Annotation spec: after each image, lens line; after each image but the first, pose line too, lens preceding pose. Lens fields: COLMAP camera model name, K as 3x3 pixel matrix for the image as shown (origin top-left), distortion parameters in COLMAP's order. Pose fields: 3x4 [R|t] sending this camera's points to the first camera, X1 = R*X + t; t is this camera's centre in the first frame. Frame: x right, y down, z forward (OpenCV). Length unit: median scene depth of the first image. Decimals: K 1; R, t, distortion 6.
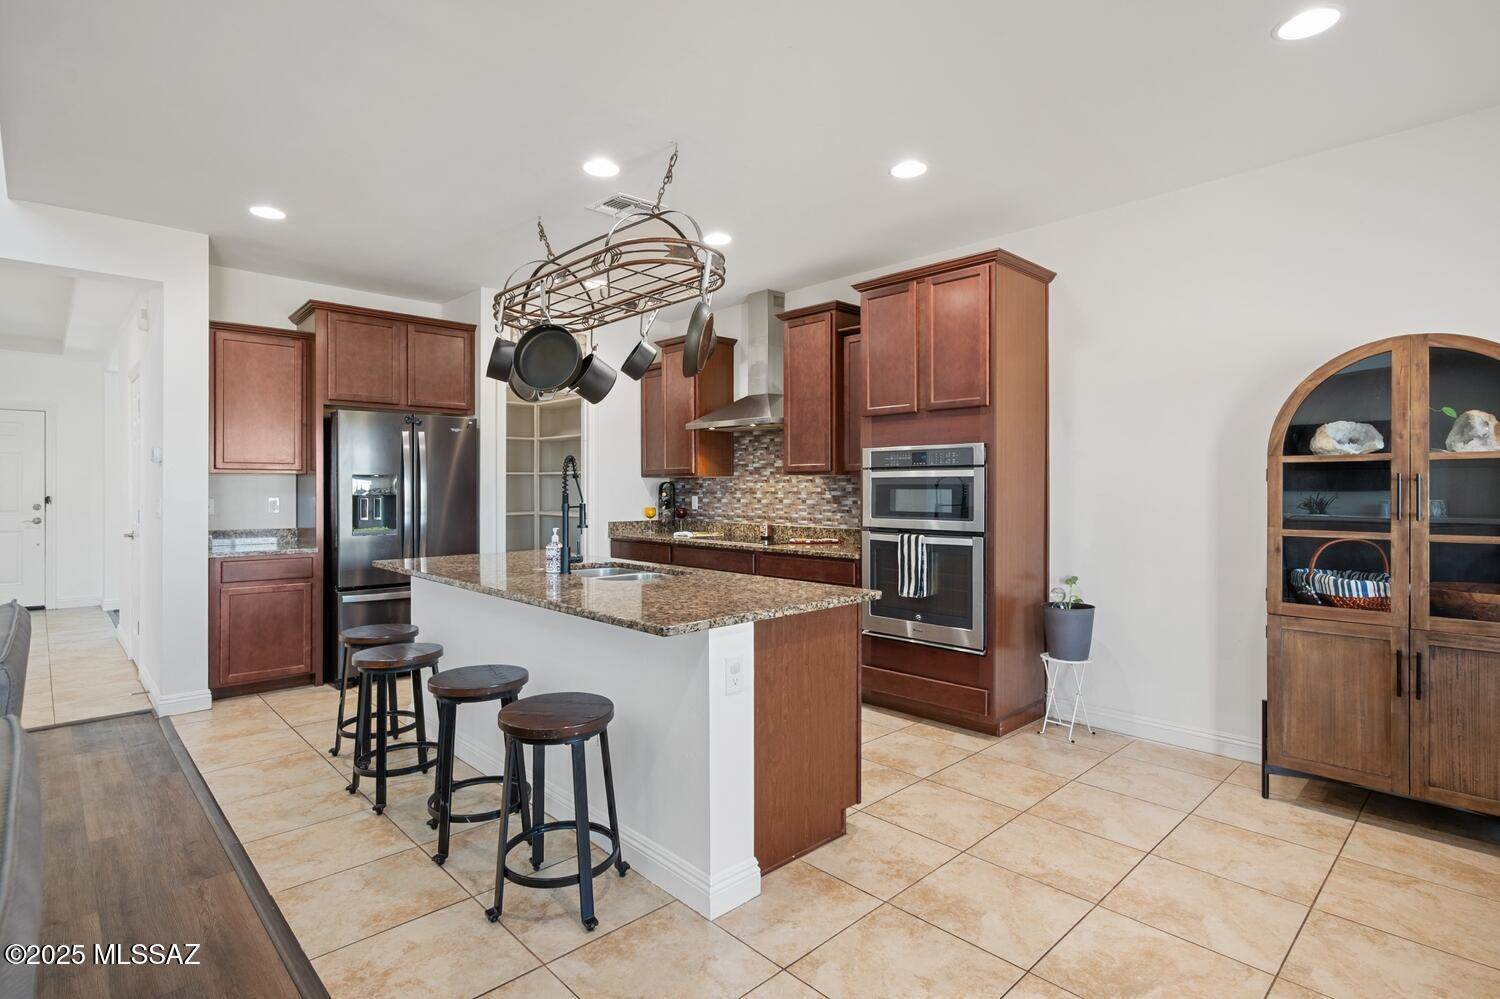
lens RADIAL K [[747.1, 0, 750.9], [0, 747.1, 490.4], [0, 0, 1]] dist [-0.000910, -0.000168]
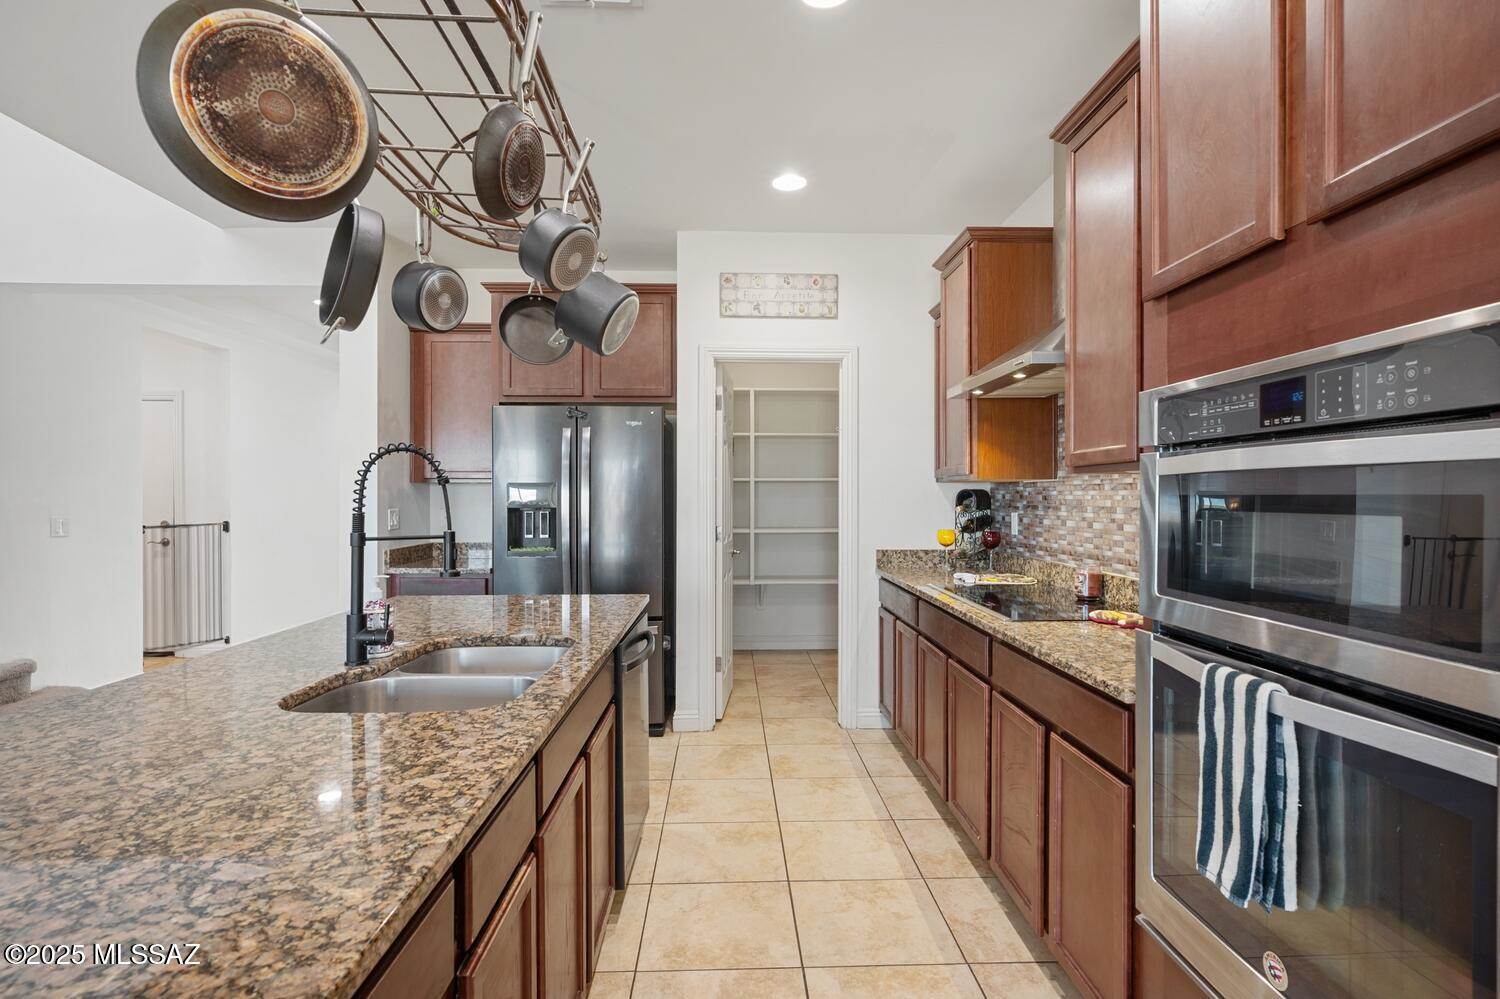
lens RADIAL K [[747.1, 0, 750.9], [0, 747.1, 490.4], [0, 0, 1]] dist [-0.000910, -0.000168]
pose [[0.743280, -0.004788, -0.668964, 0.249640], [-0.002509, 0.999947, -0.009944, -0.005671], [0.668976, 0.009070, 0.743228, 0.620450]]
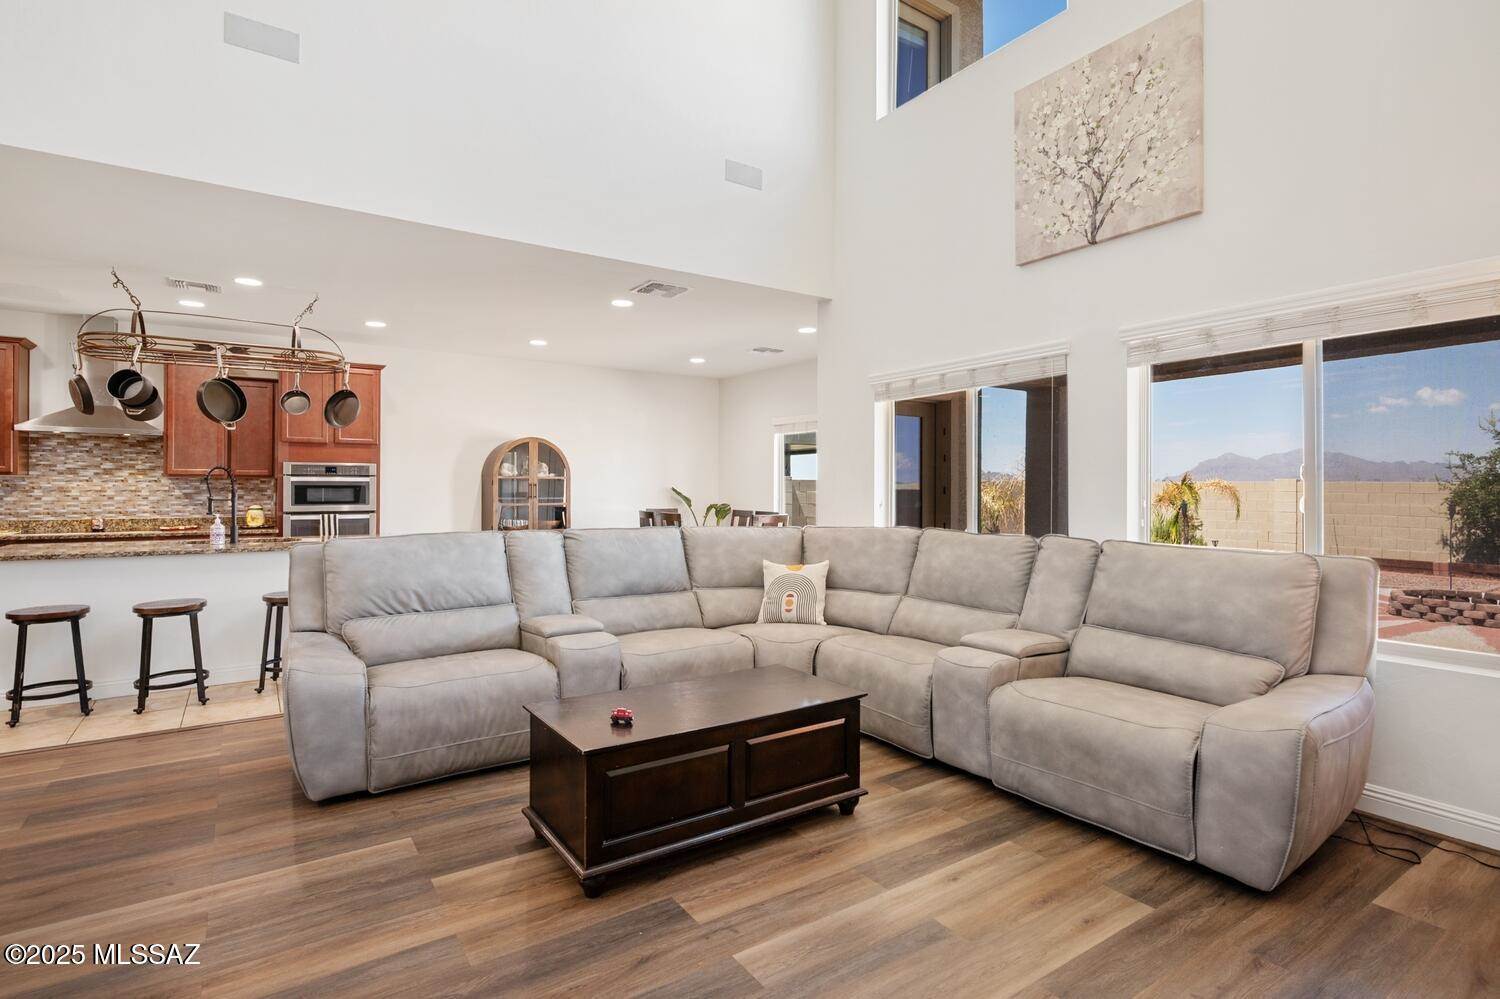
lens RADIAL K [[747.1, 0, 750.9], [0, 747.1, 490.4], [0, 0, 1]] dist [-0.000910, -0.000168]
pose [[0.169634, -0.002079, 0.985505, -1.235985], [0.000261, 0.999998, 0.002064, 0.000313], [-0.985507, -0.000093, 0.169635, -0.235759]]
